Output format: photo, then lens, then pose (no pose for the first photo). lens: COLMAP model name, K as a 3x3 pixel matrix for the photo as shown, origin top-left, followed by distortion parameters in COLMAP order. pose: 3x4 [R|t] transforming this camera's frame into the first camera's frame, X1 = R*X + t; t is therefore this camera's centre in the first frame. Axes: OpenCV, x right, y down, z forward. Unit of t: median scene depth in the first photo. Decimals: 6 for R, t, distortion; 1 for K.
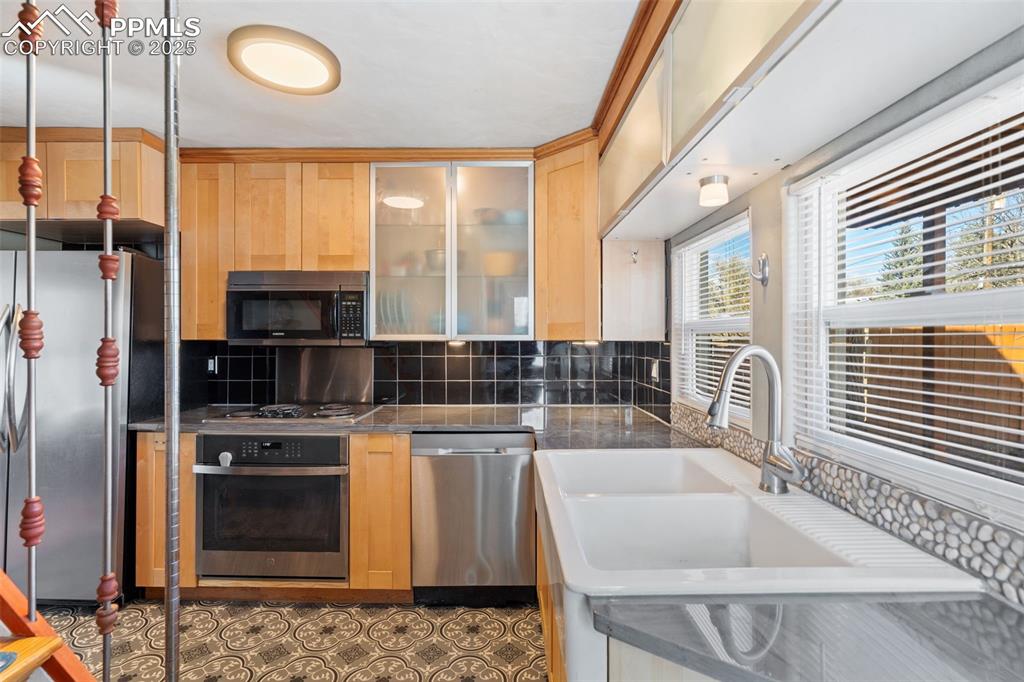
lens RADIAL K [[471.8, 0, 496.7], [0, 471.8, 343.9], [0, 0, 1]] dist [-0.004311, 0.002703]
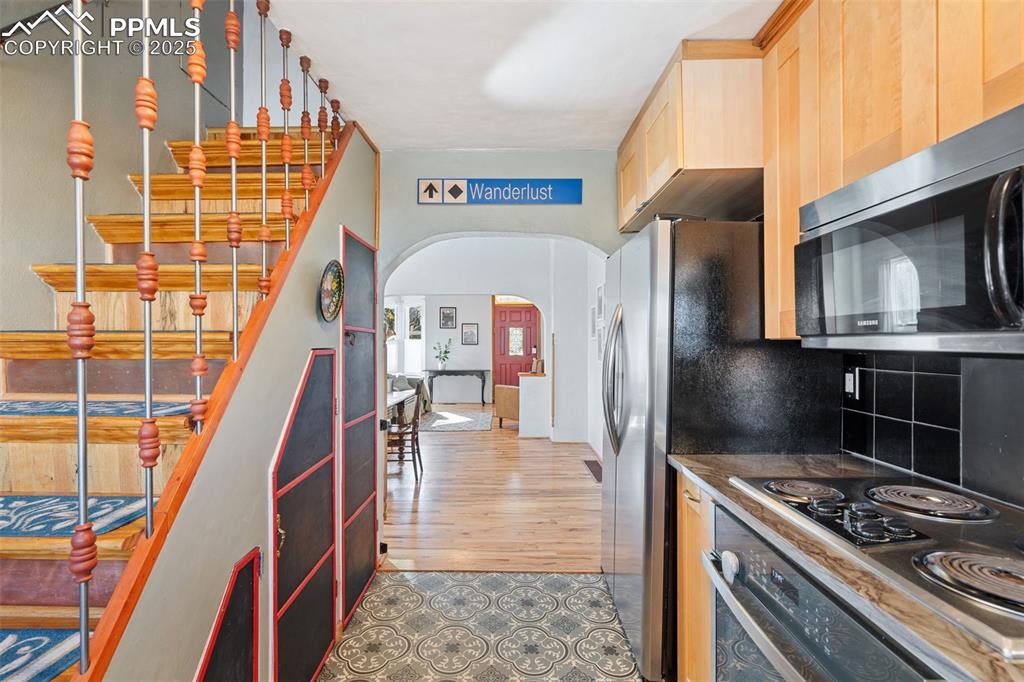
lens RADIAL K [[471.8, 0, 506.2], [0, 471.8, 338.9], [0, 0, 1]] dist [-0.004311, 0.002703]
pose [[0.011920, -0.007244, -0.999903, -0.047436], [-0.008199, 0.999939, -0.007342, -0.001194], [0.999895, 0.008286, 0.011860, 0.655631]]
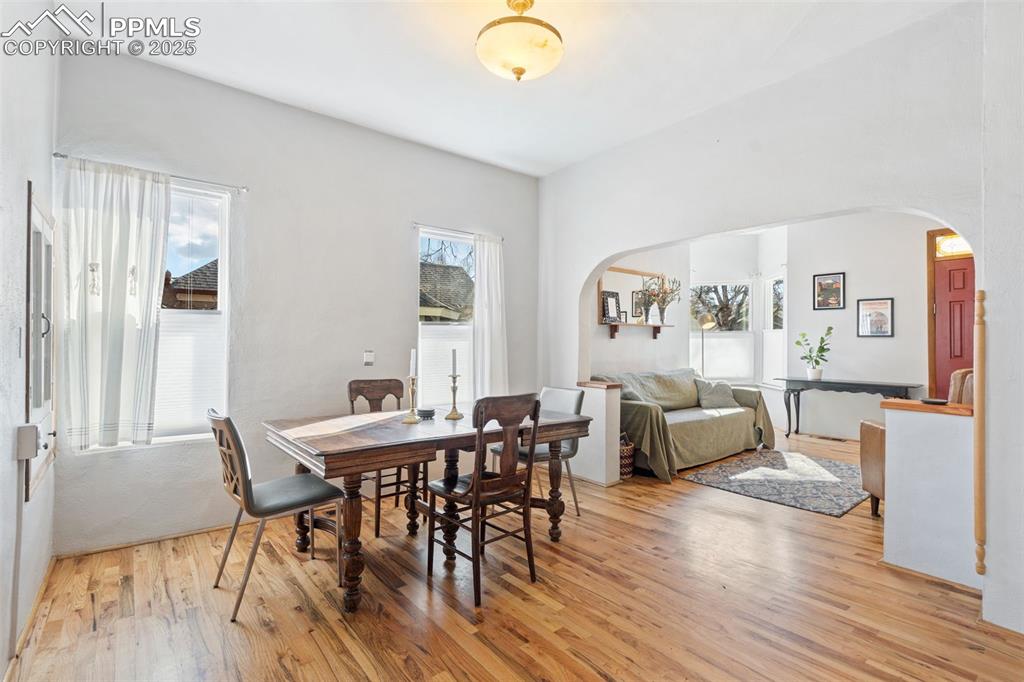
lens RADIAL K [[471.8, 0, 512.8], [0, 471.8, 335.3], [0, 0, 1]] dist [-0.004311, 0.002703]
pose [[-0.779621, -0.007626, -0.626205, -1.263252], [-0.006471, 0.999971, -0.004120, 0.030726], [0.626218, 0.000840, -0.779647, 1.029569]]
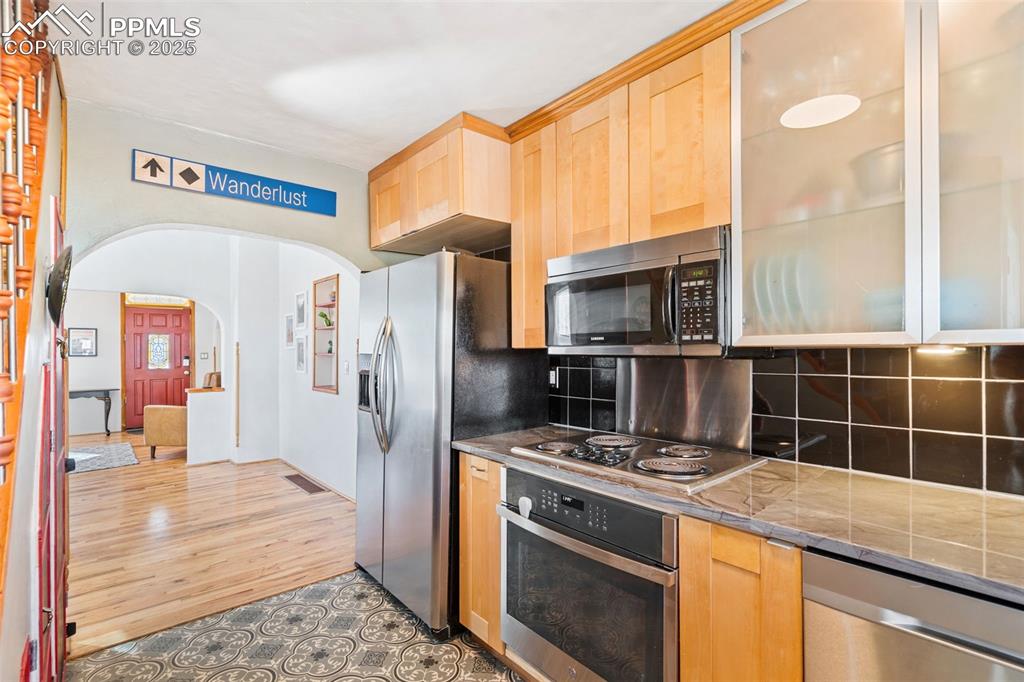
lens RADIAL K [[471.8, 0, 511.0], [0, 471.8, 350.2], [0, 0, 1]] dist [-0.004311, 0.002703]
pose [[0.671246, -0.004539, -0.741220, -0.028250], [0.001562, 0.999988, -0.004709, -0.000644], [0.741233, 0.002003, 0.671245, 0.422268]]
